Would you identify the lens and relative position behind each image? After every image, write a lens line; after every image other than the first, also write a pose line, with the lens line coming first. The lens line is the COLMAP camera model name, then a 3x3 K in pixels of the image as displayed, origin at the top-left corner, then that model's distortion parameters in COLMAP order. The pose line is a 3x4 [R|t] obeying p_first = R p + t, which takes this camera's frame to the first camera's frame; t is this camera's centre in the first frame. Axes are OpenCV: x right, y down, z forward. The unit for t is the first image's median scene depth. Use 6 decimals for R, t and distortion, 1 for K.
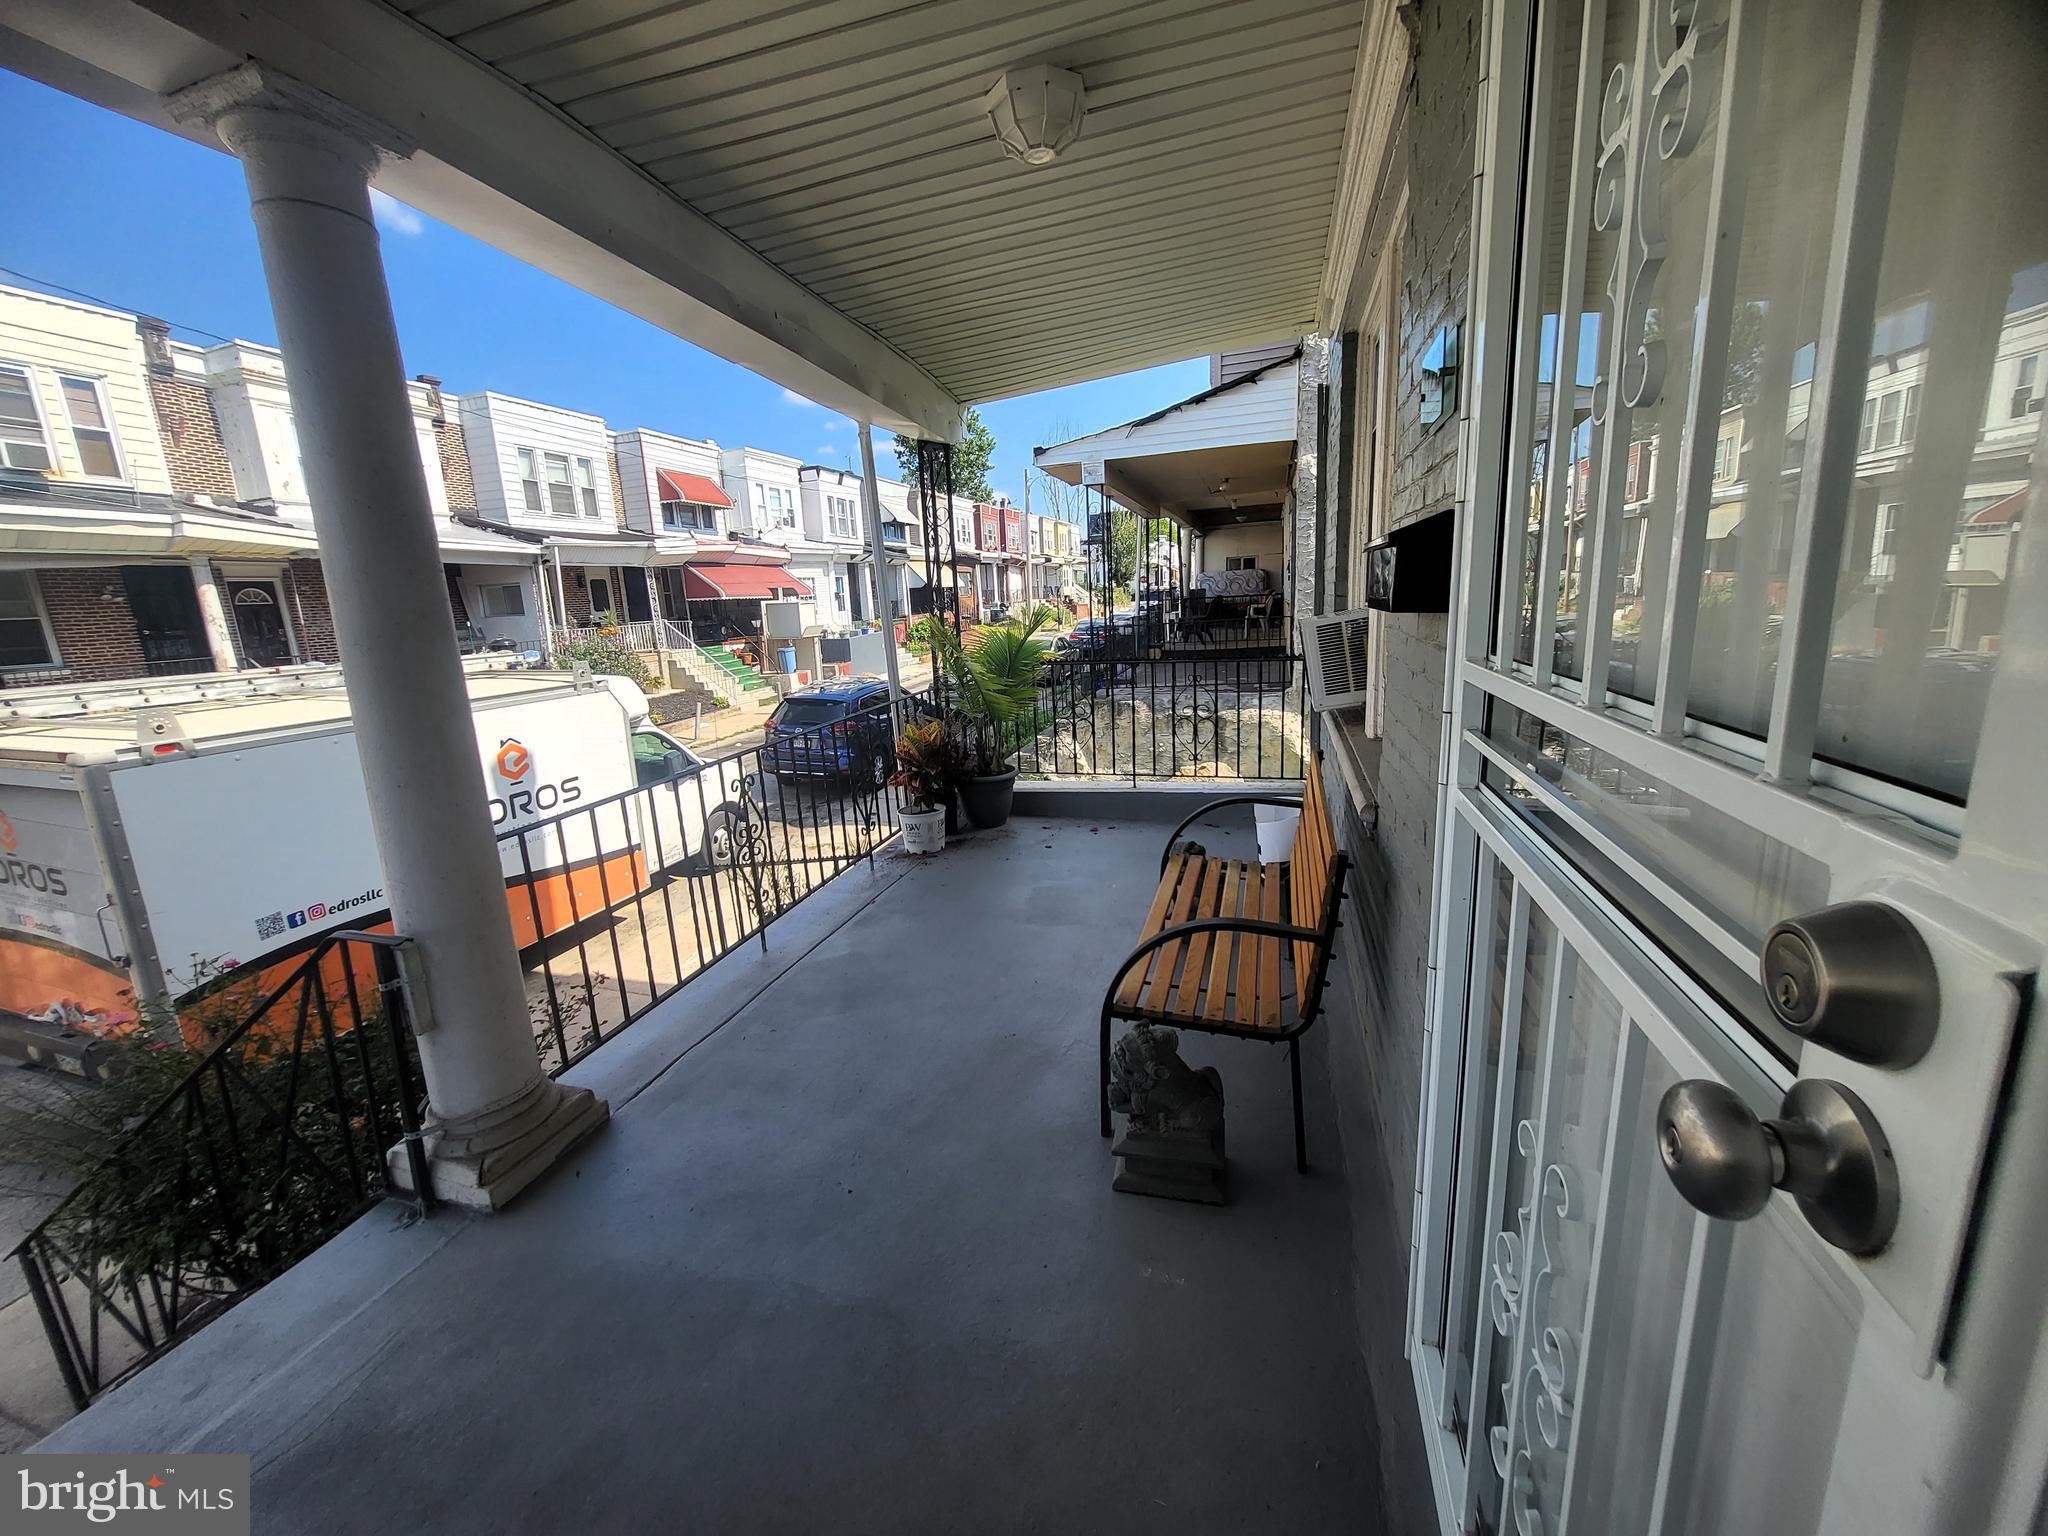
lens RADIAL K [[805.2, 0, 1005.8], [0, 805.2, 766.4], [0, 0, 1]] dist [-0.005781, -0.000014]
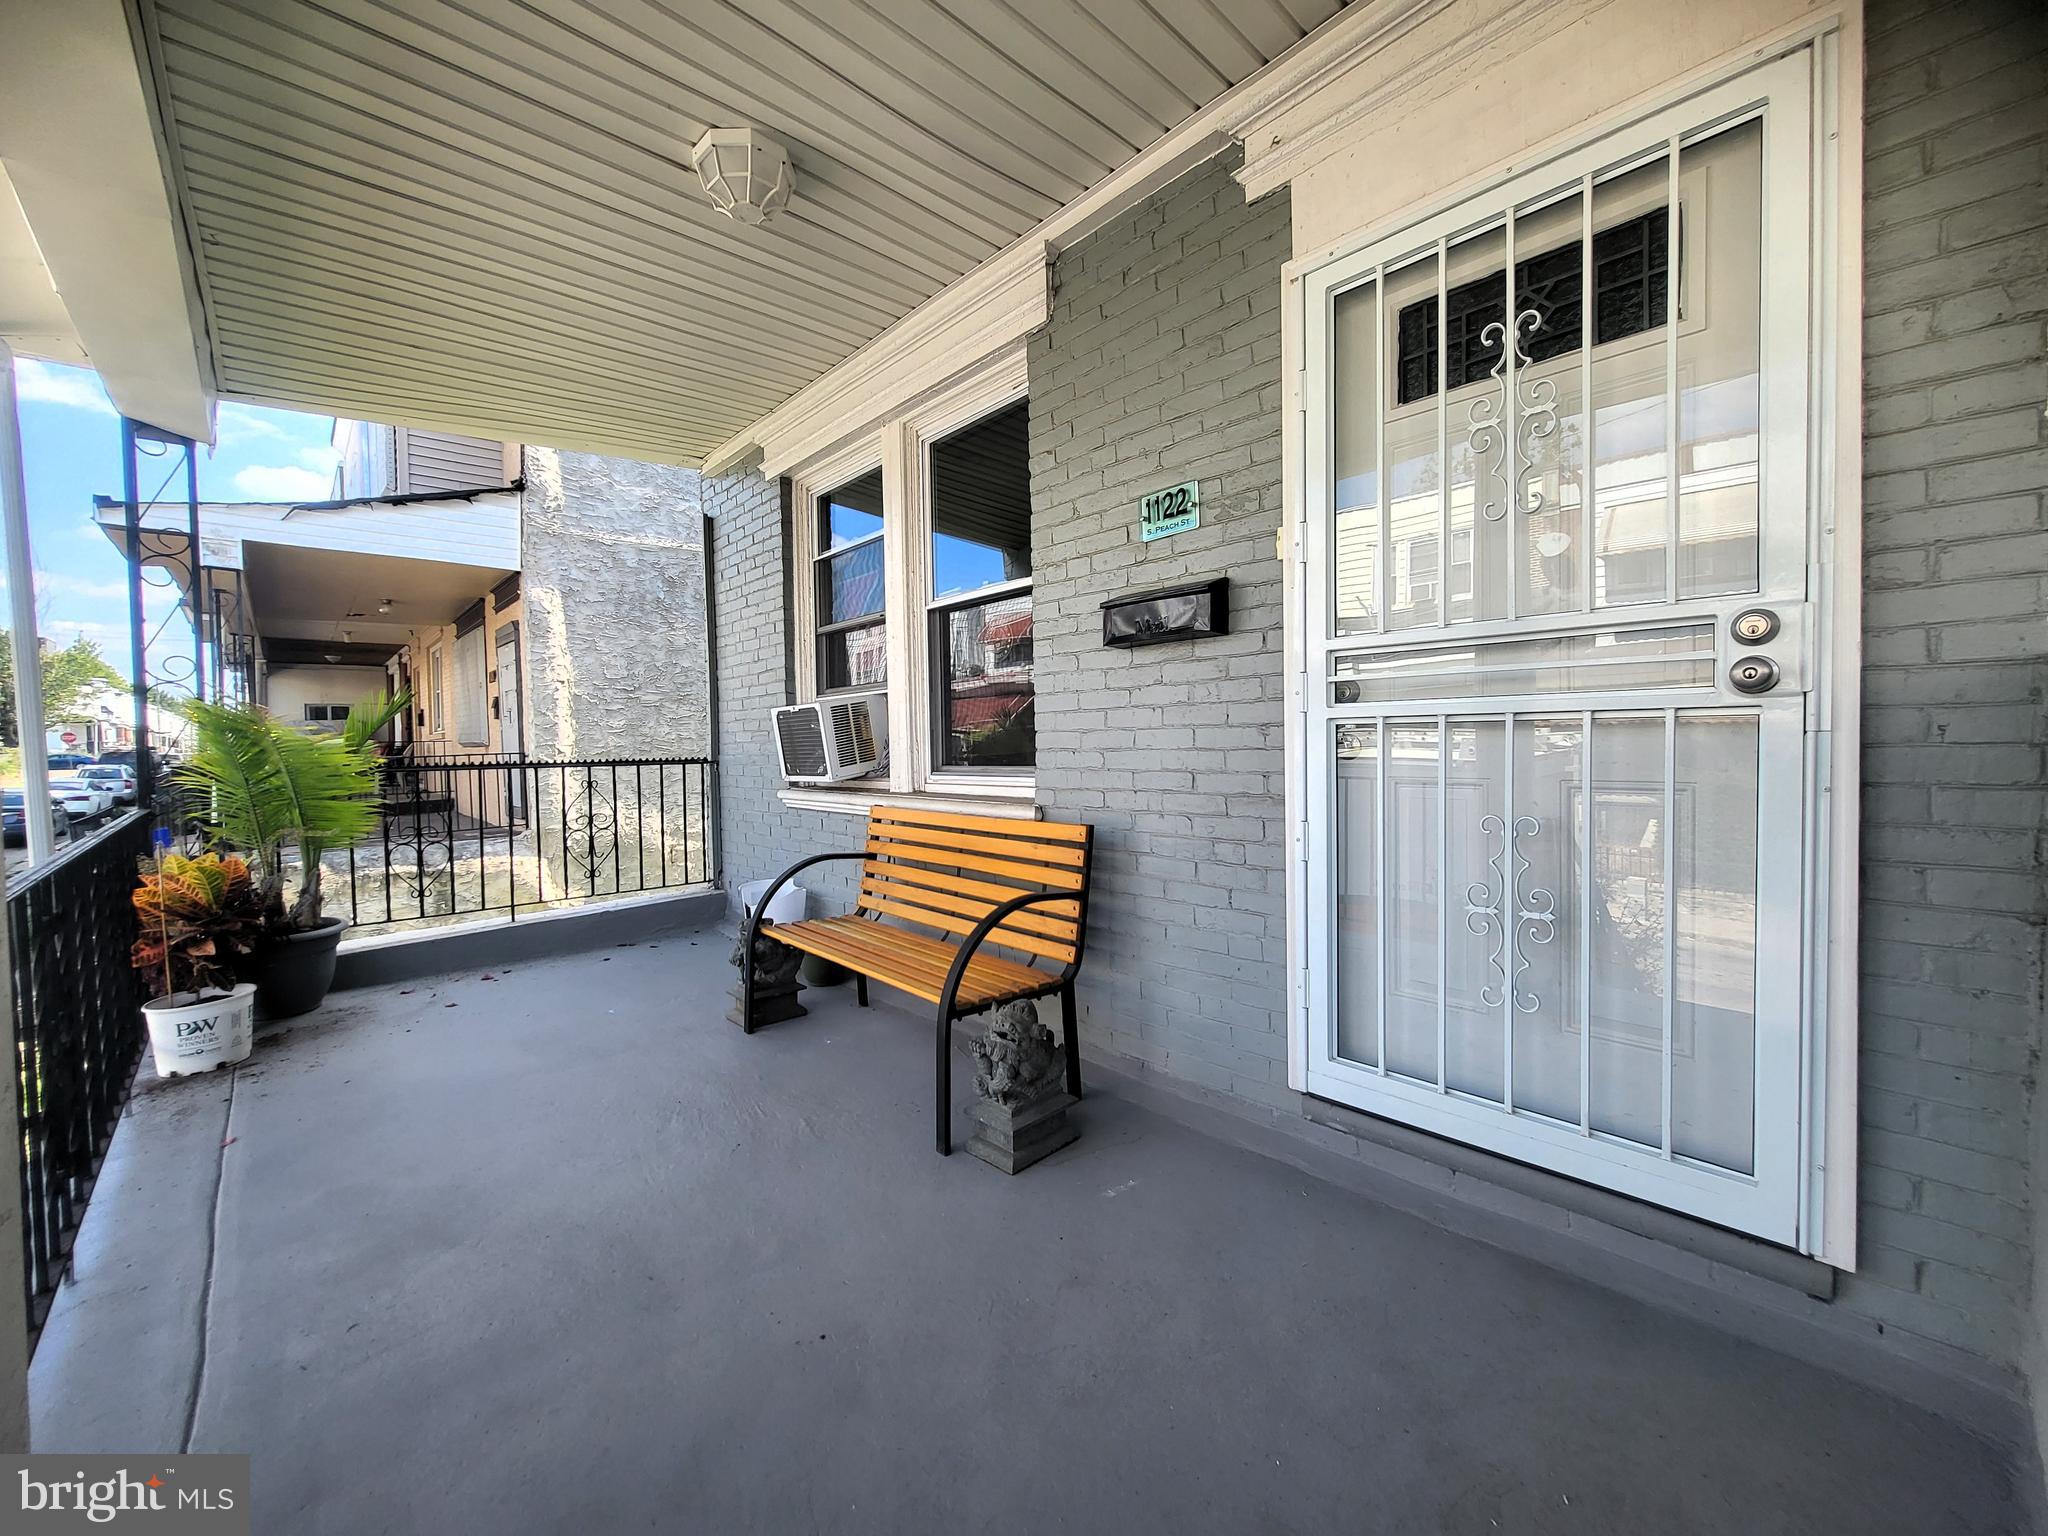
lens RADIAL K [[805.2, 0, 1002.1], [0, 805.2, 767.5], [0, 0, 1]] dist [-0.005781, -0.000014]
pose [[0.510612, 0.014666, 0.859686, -0.289062], [0.164725, 0.979665, -0.114552, 0.047959], [-0.843884, 0.200104, 0.497813, 0.151340]]
